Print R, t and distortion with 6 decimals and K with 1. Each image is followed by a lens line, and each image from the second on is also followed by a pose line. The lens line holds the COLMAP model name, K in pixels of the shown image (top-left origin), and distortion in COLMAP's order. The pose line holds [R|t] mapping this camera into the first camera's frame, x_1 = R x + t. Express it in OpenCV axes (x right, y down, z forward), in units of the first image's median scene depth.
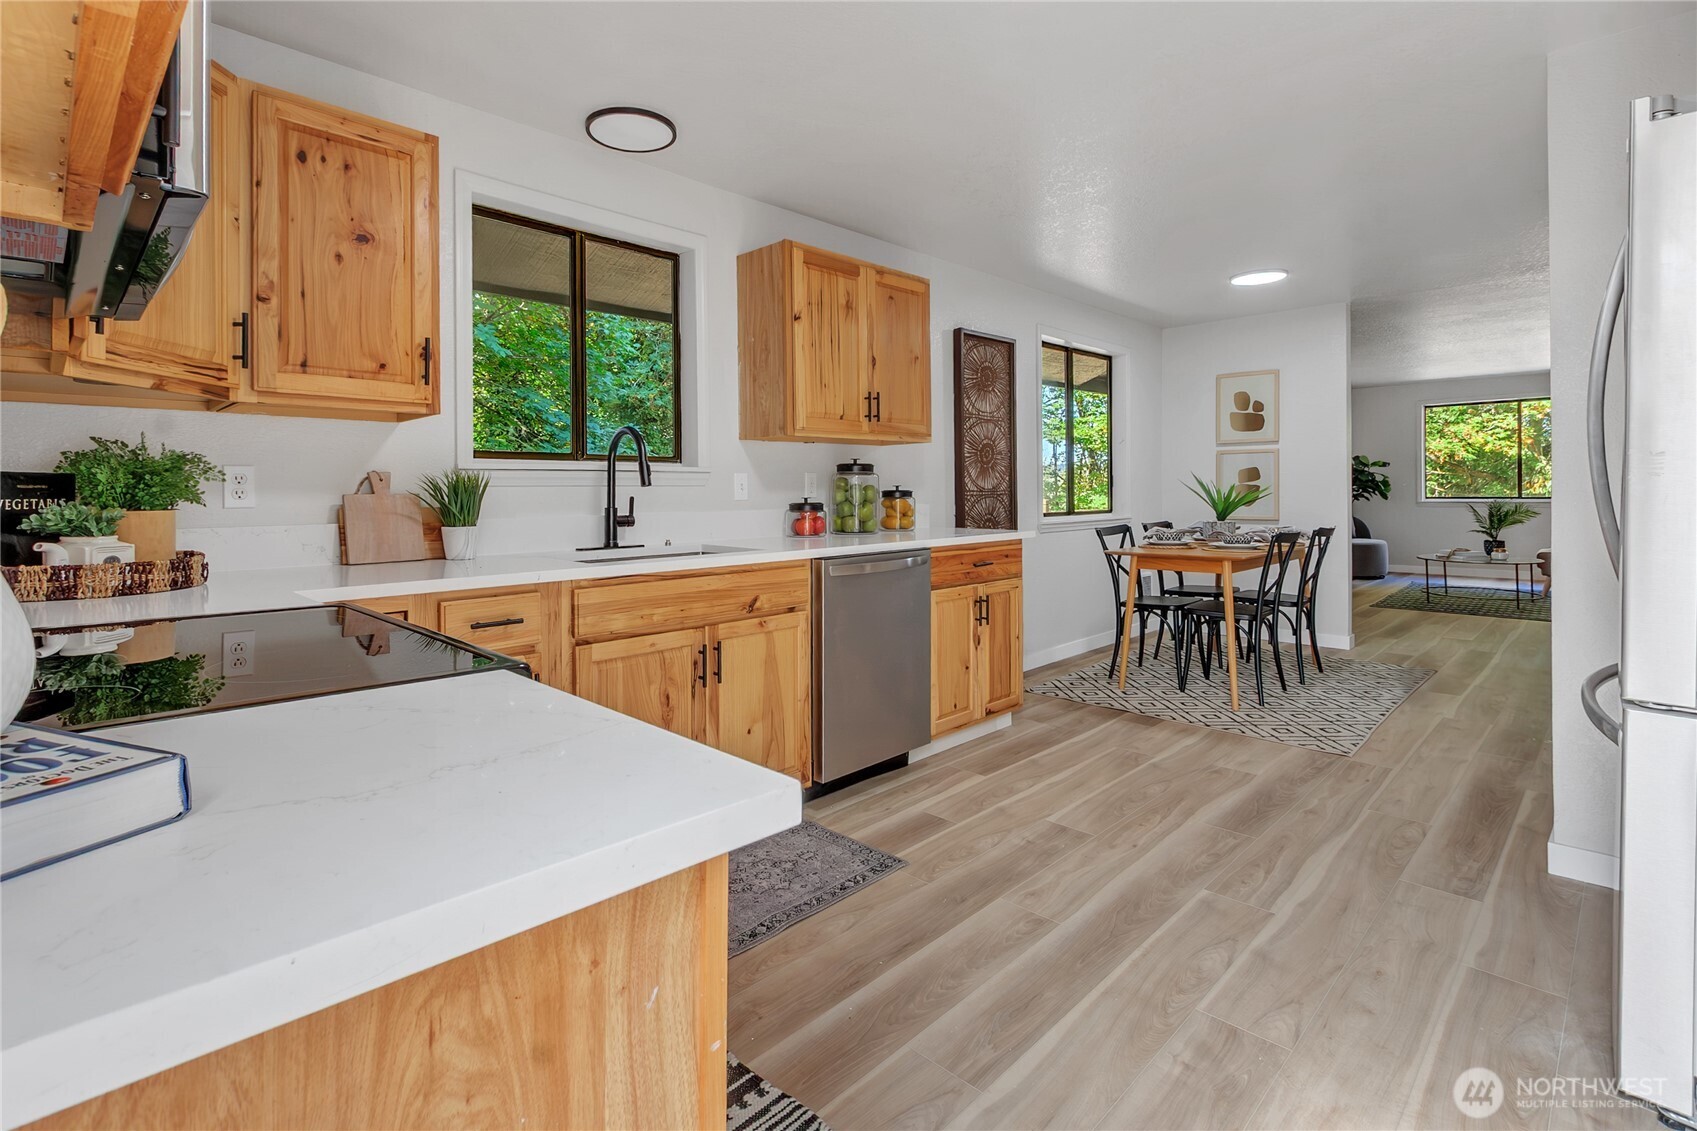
lens RADIAL K [[881.7, 0, 734.6], [0, 881.7, 489.3], [0, 0, 1]] dist [0.001339, 0.000947]
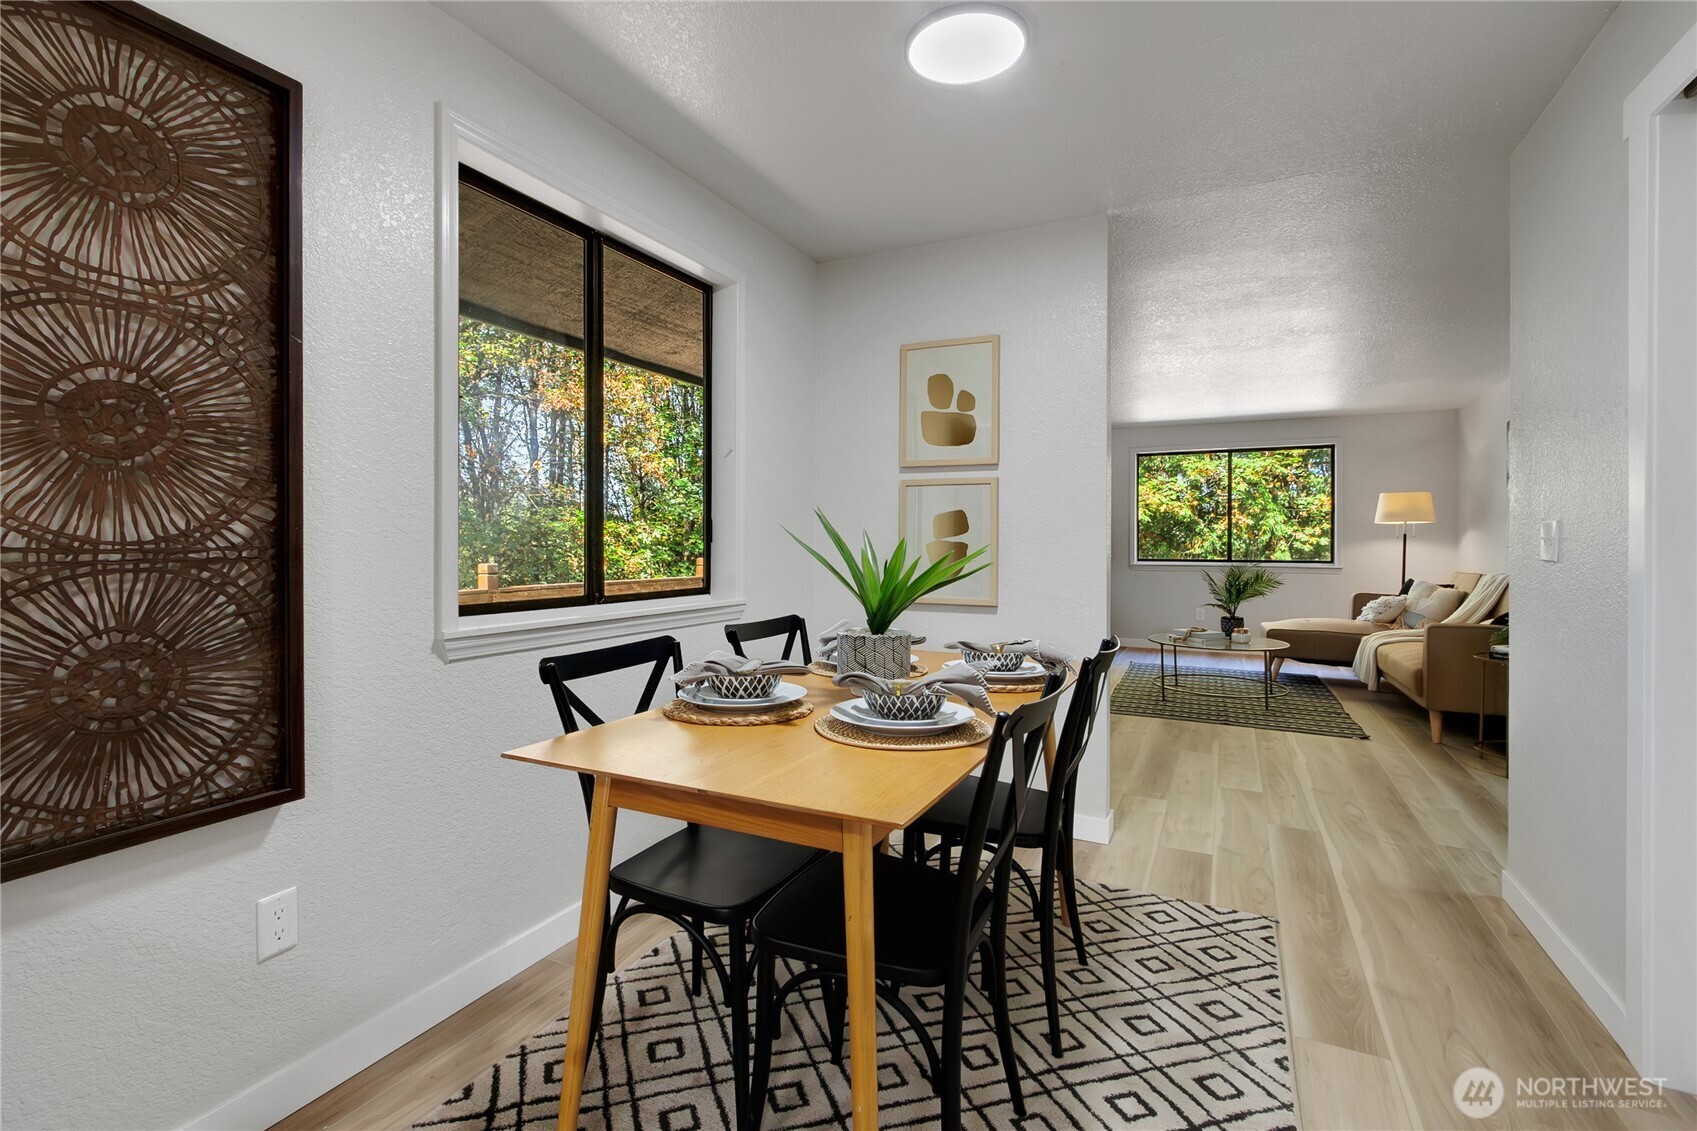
lens RADIAL K [[828.6, 0, 787.3], [0, 828.6, 542.6], [0, 0, 1]] dist [-0.000378, -0.000125]
pose [[0.948803, 0.012485, 0.315621, 0.632211], [-0.012776, 0.999918, -0.001146, -0.004591], [-0.315609, -0.002945, 0.948885, 1.056924]]
